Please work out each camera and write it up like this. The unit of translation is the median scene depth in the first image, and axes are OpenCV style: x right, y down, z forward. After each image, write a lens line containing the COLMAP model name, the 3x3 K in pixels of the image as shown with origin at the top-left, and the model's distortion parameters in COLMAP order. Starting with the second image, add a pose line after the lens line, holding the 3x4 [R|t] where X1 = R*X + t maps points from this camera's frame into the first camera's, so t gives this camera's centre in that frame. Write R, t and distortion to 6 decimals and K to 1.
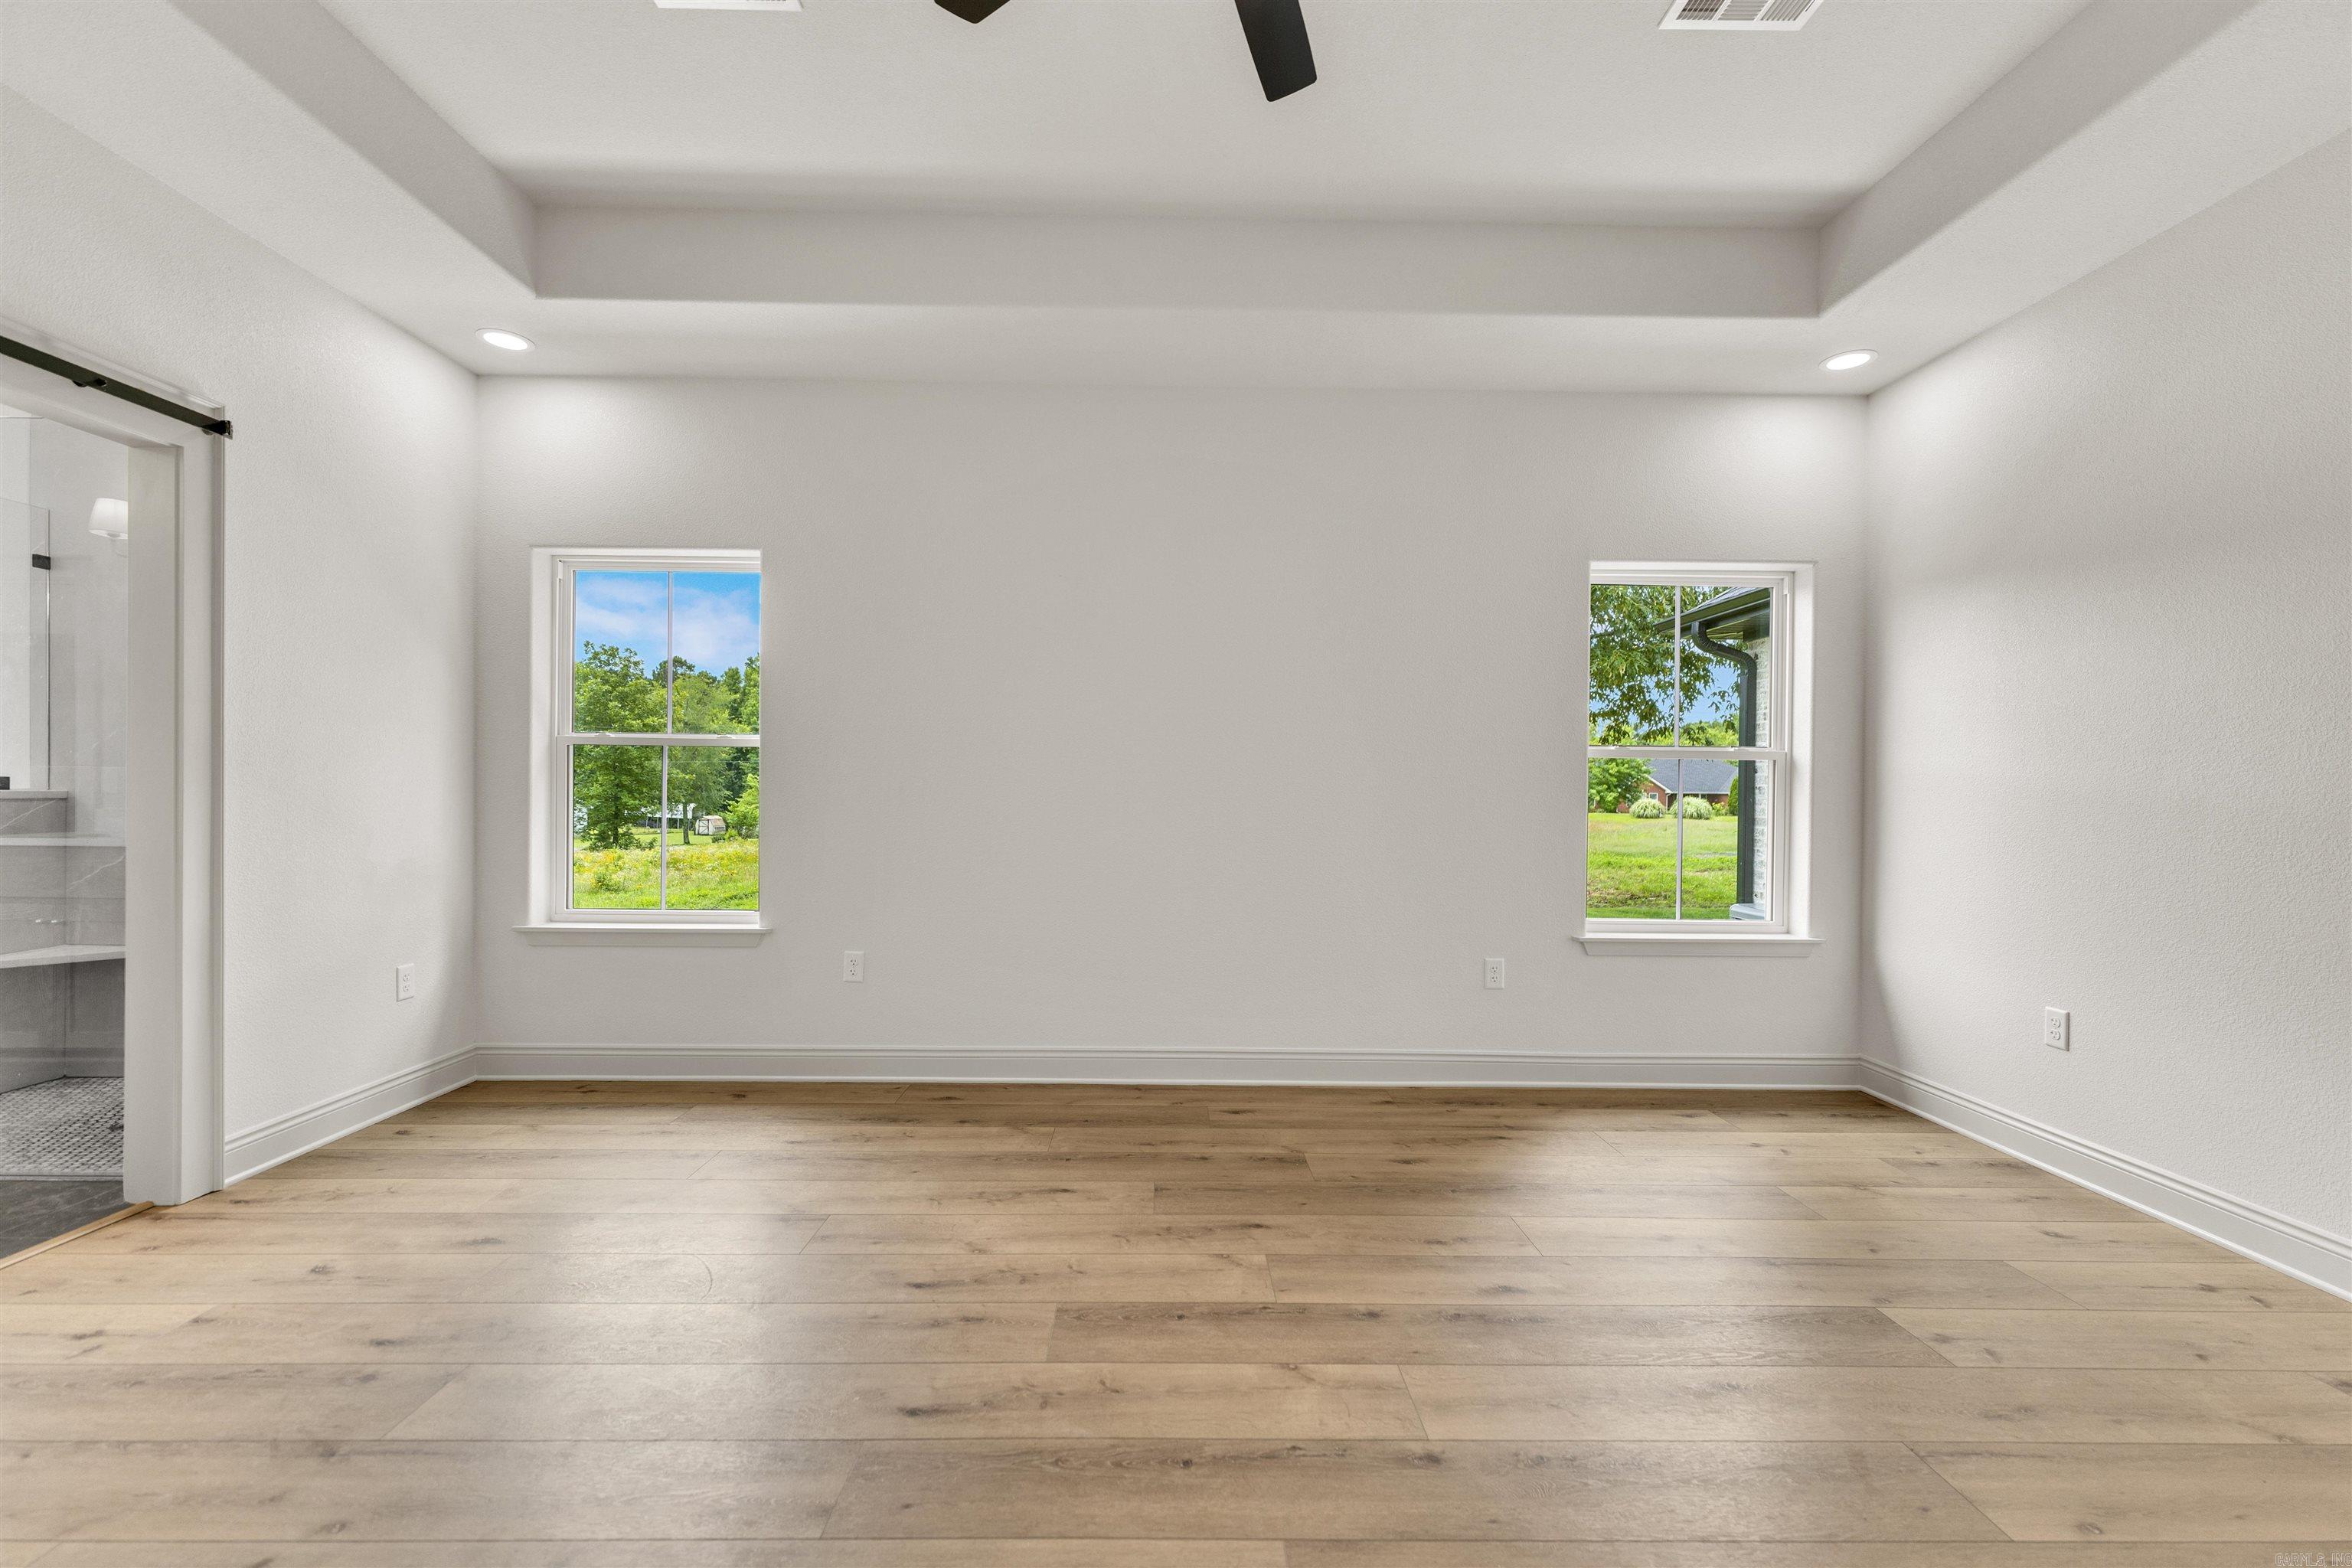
lens RADIAL K [[981.1, 0, 1176.1], [0, 981.1, 792.3], [0, 0, 1]] dist [0.001701, 0.000121]
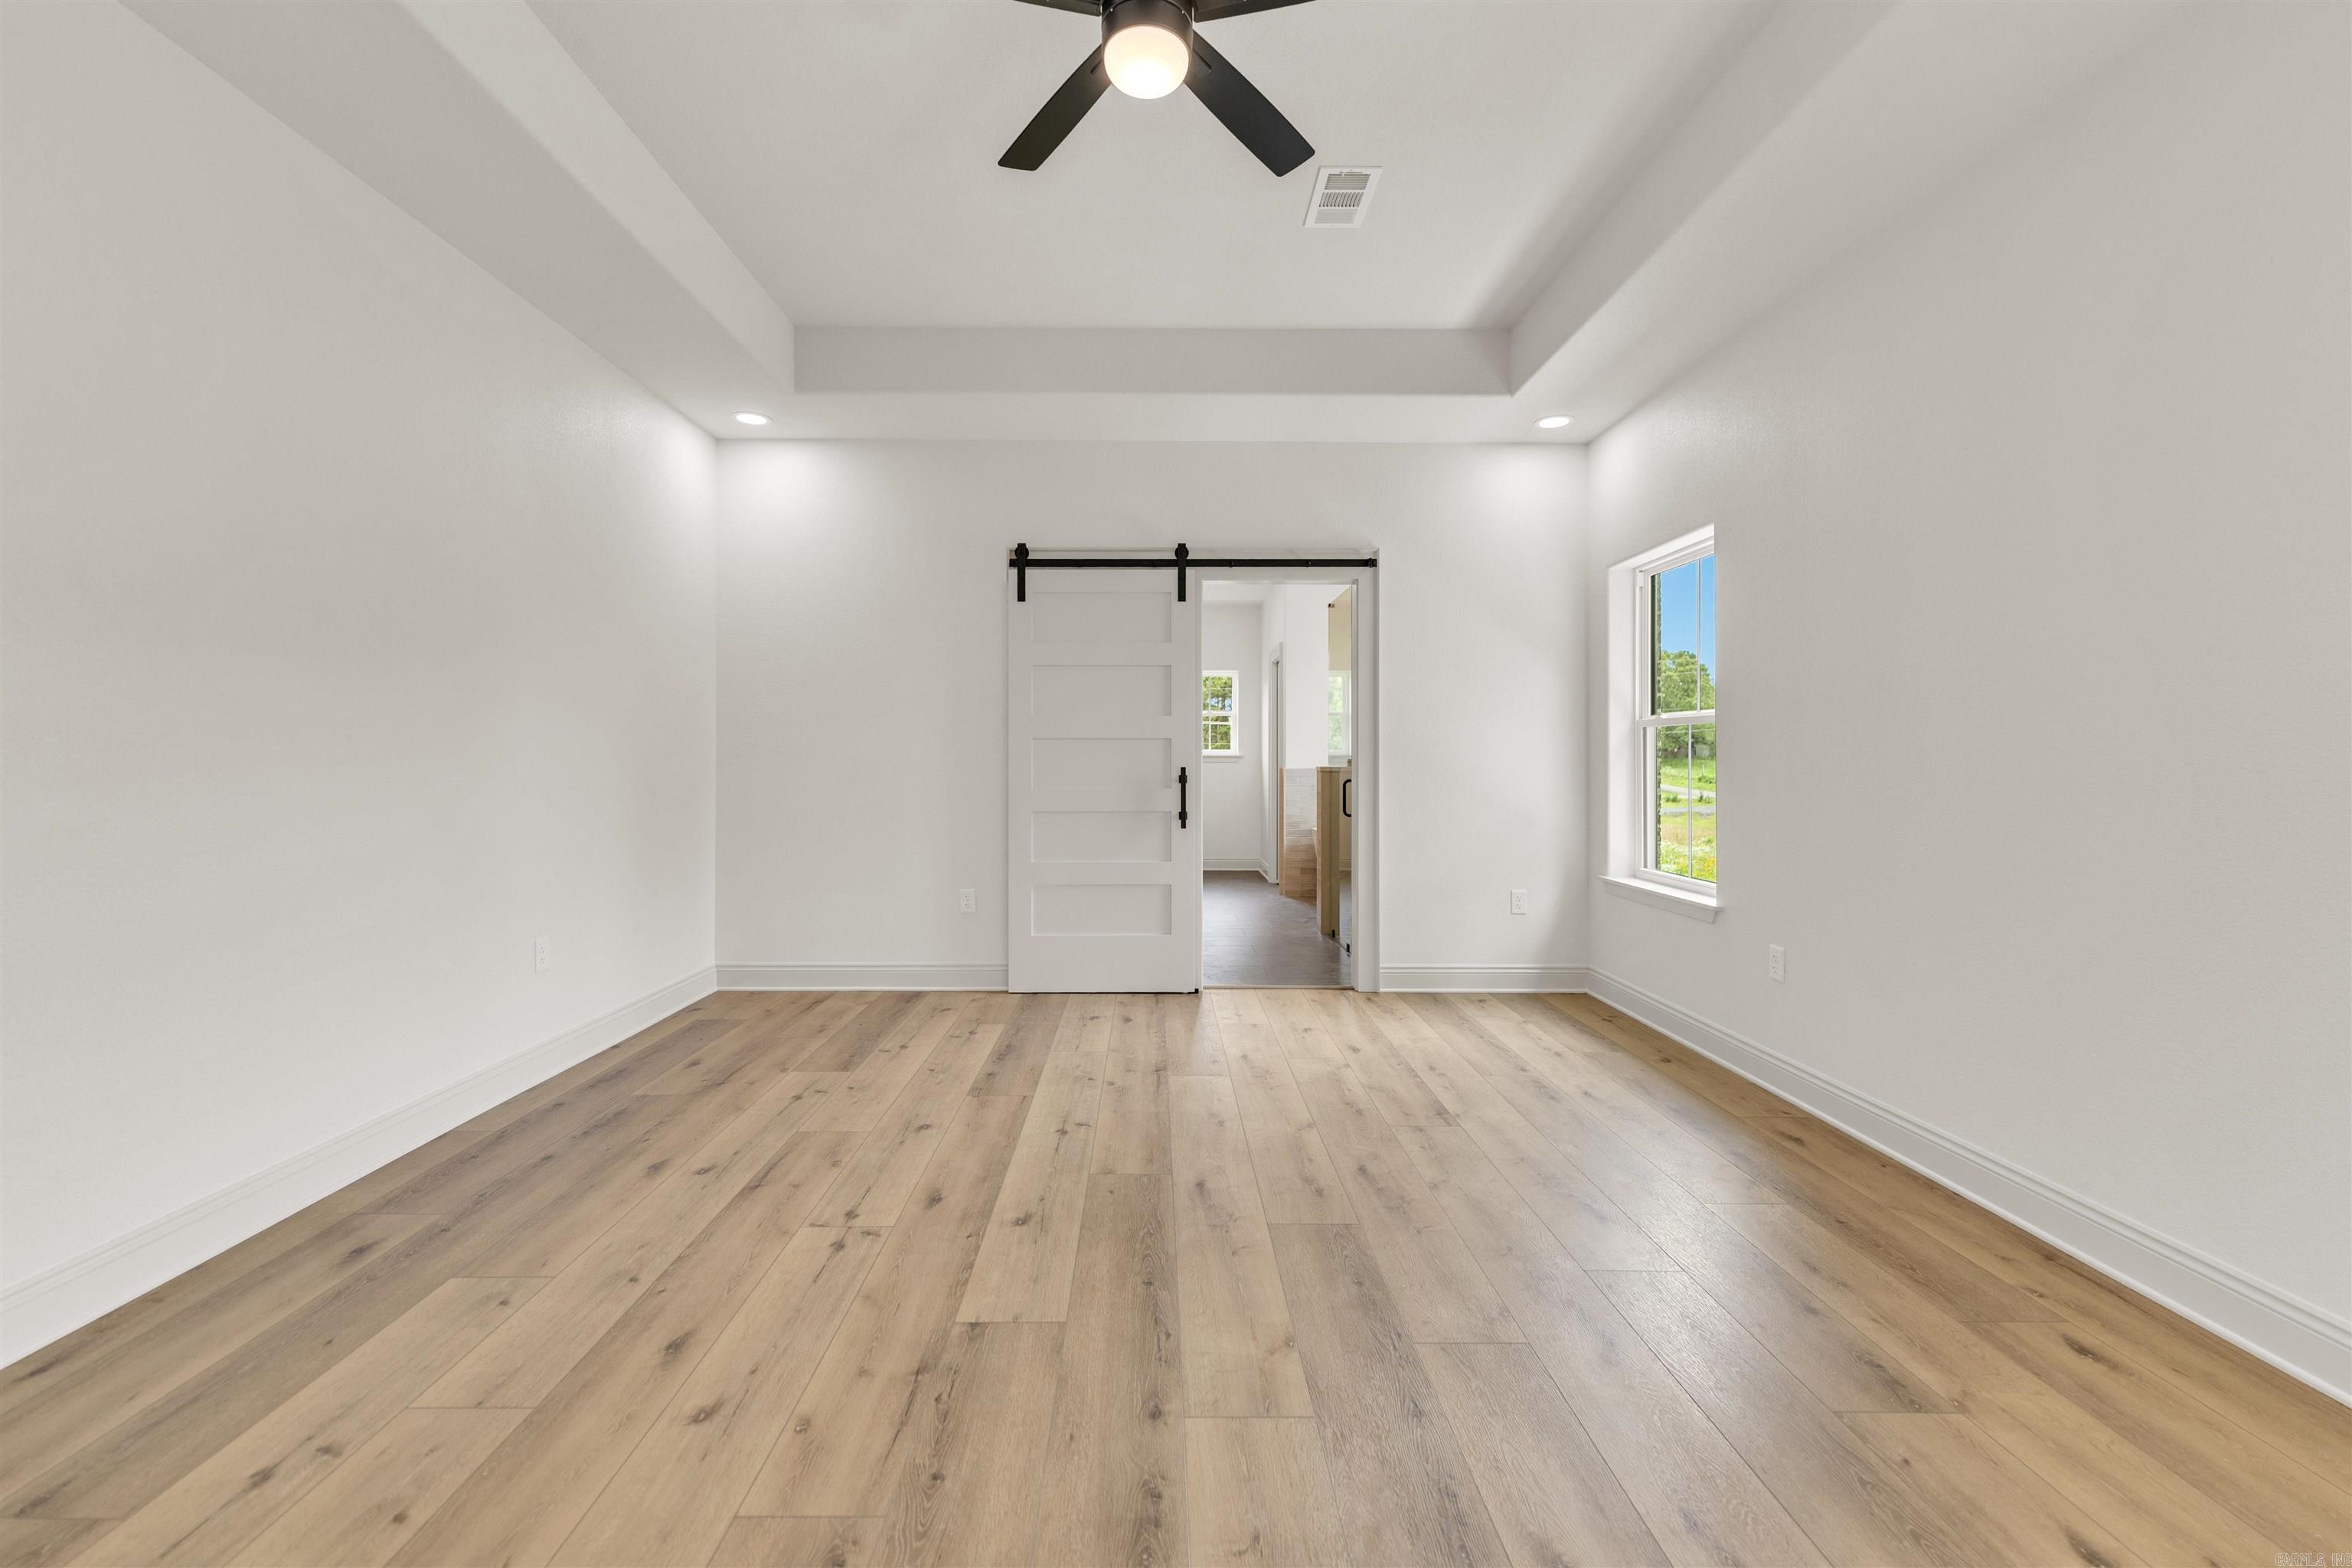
lens RADIAL K [[981.1, 0, 1147.2], [0, 981.1, 752.1], [0, 0, 1]] dist [0.001701, 0.000121]
pose [[-0.026298, -0.018314, -0.999486, 0.660601], [-0.003518, 0.999828, -0.018227, 0.005402], [0.999648, 0.003037, -0.026358, 0.519413]]
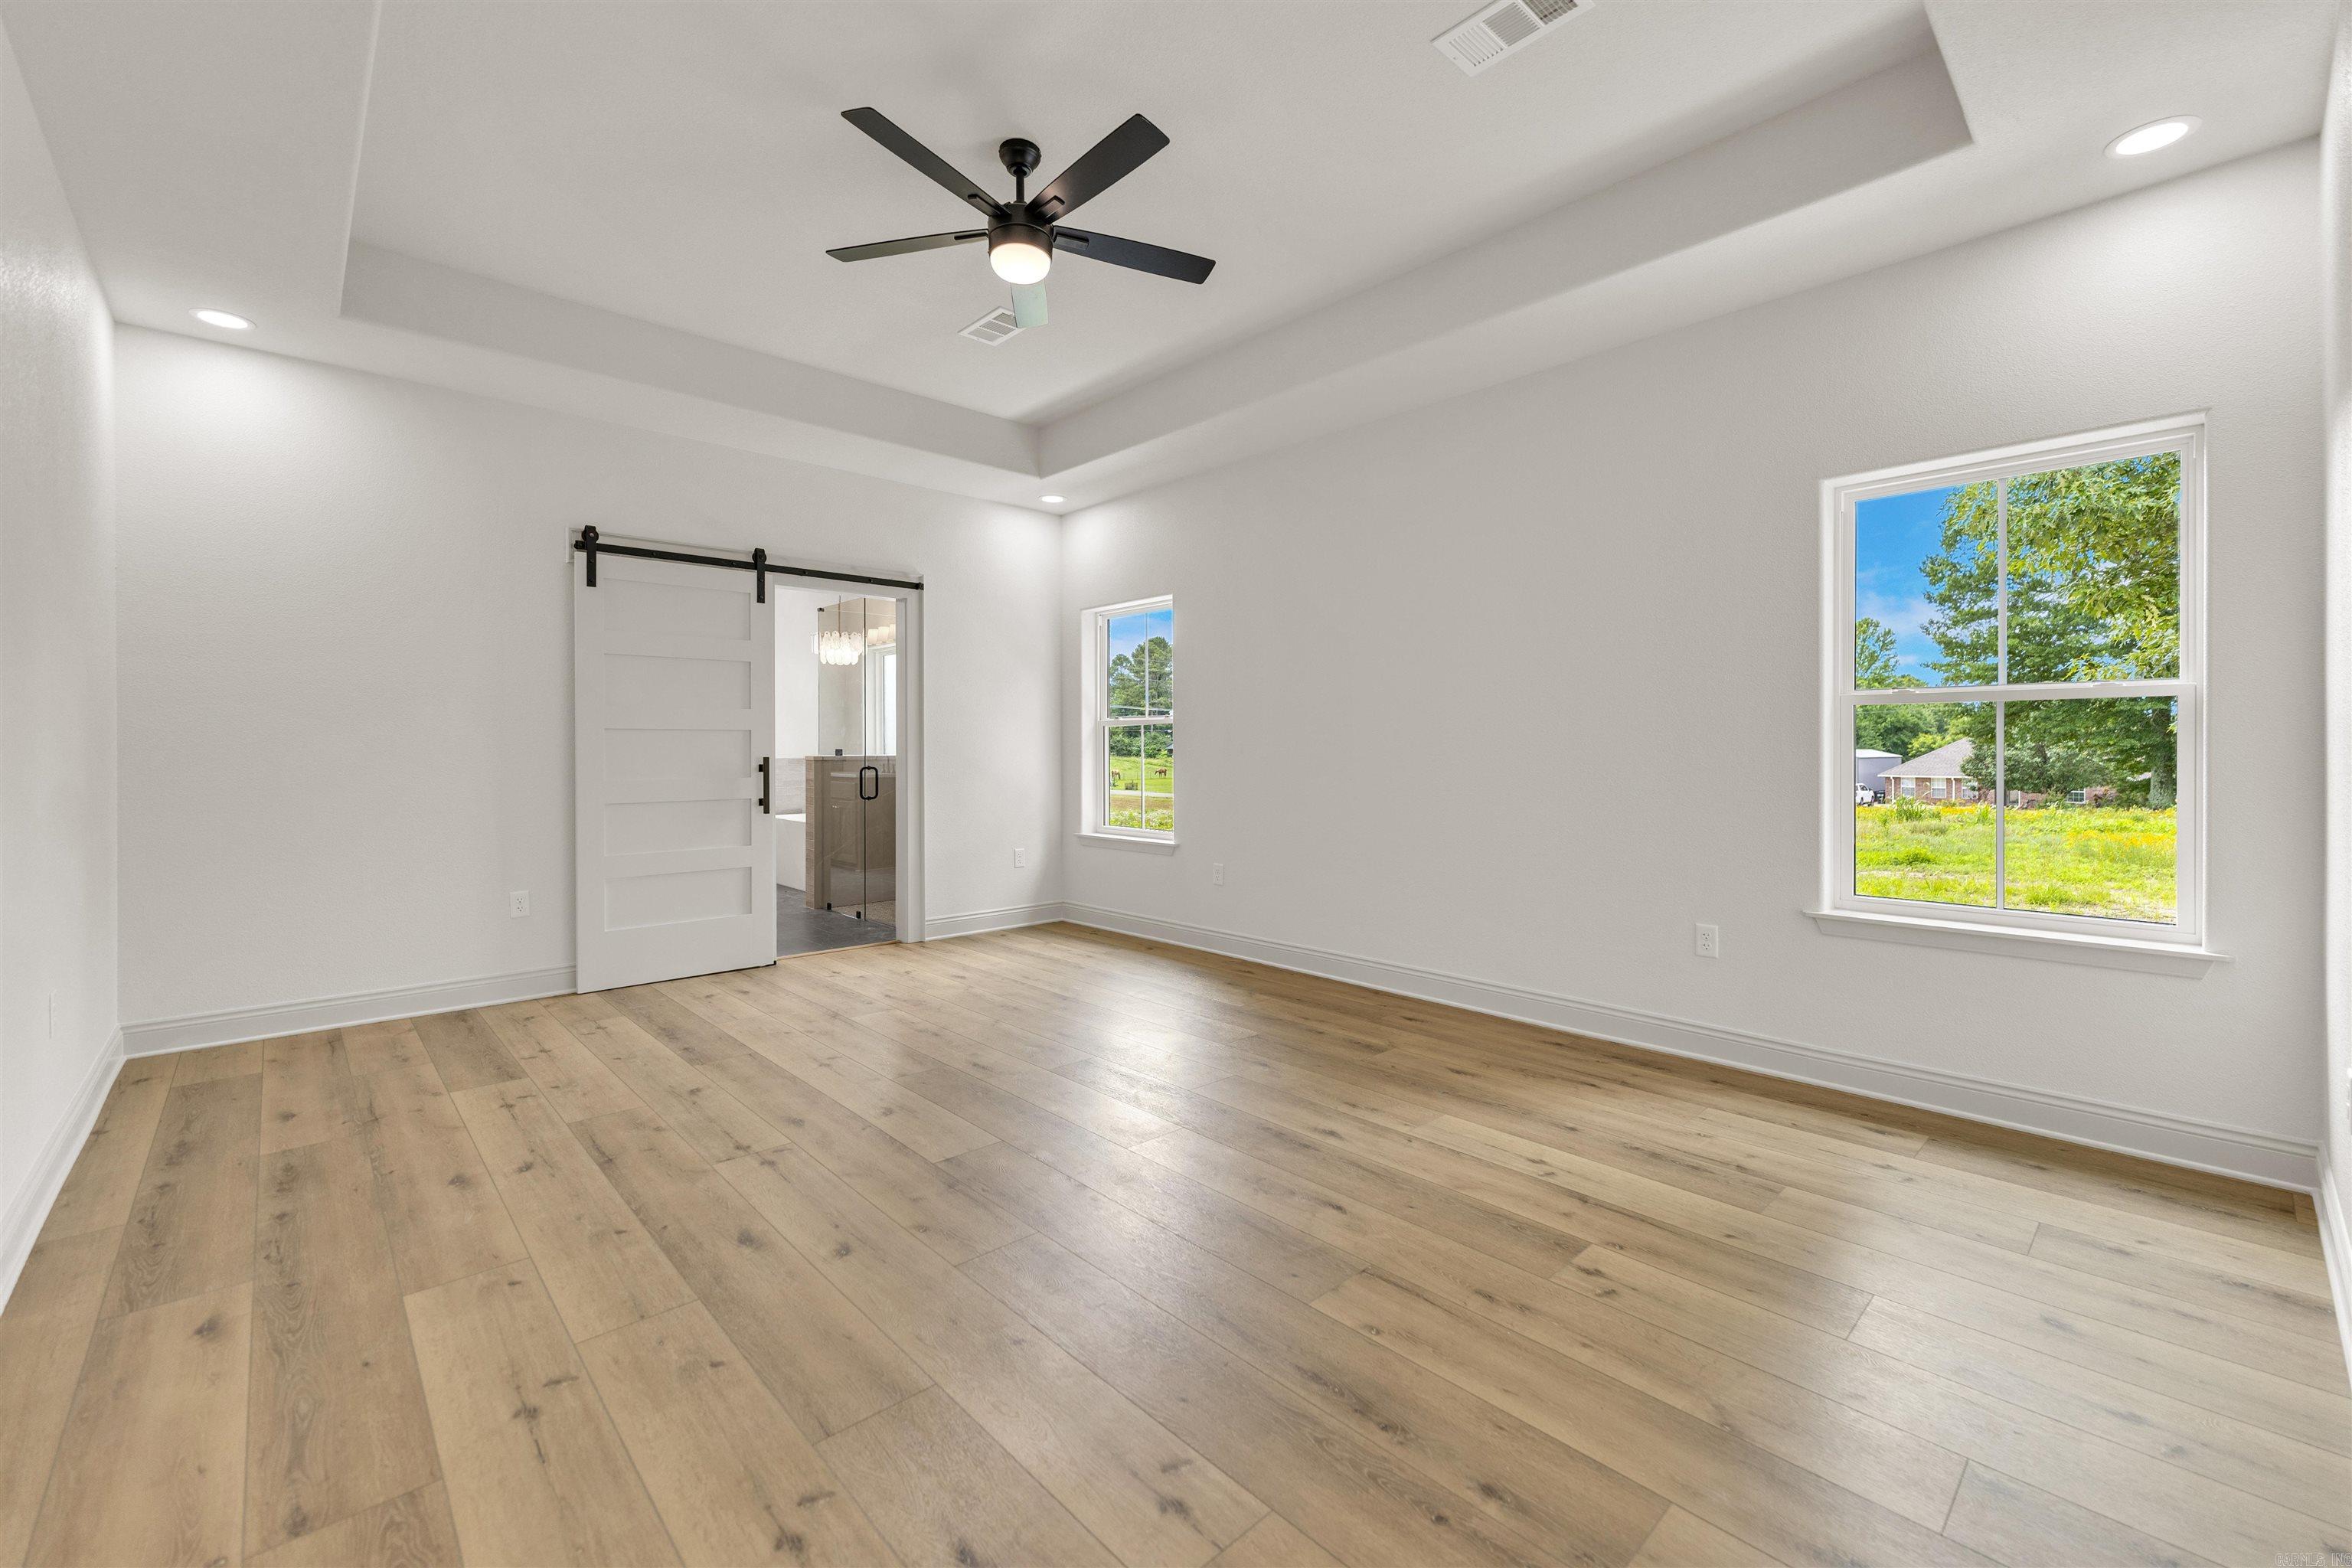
lens RADIAL K [[981.1, 0, 1157.4], [0, 981.1, 751.4], [0, 0, 1]] dist [0.001701, 0.000121]
pose [[0.656551, -0.010003, -0.754216, 0.802087], [0.007297, 0.999950, -0.006909, 0.007192], [0.754247, -0.000968, 0.656590, -0.015073]]
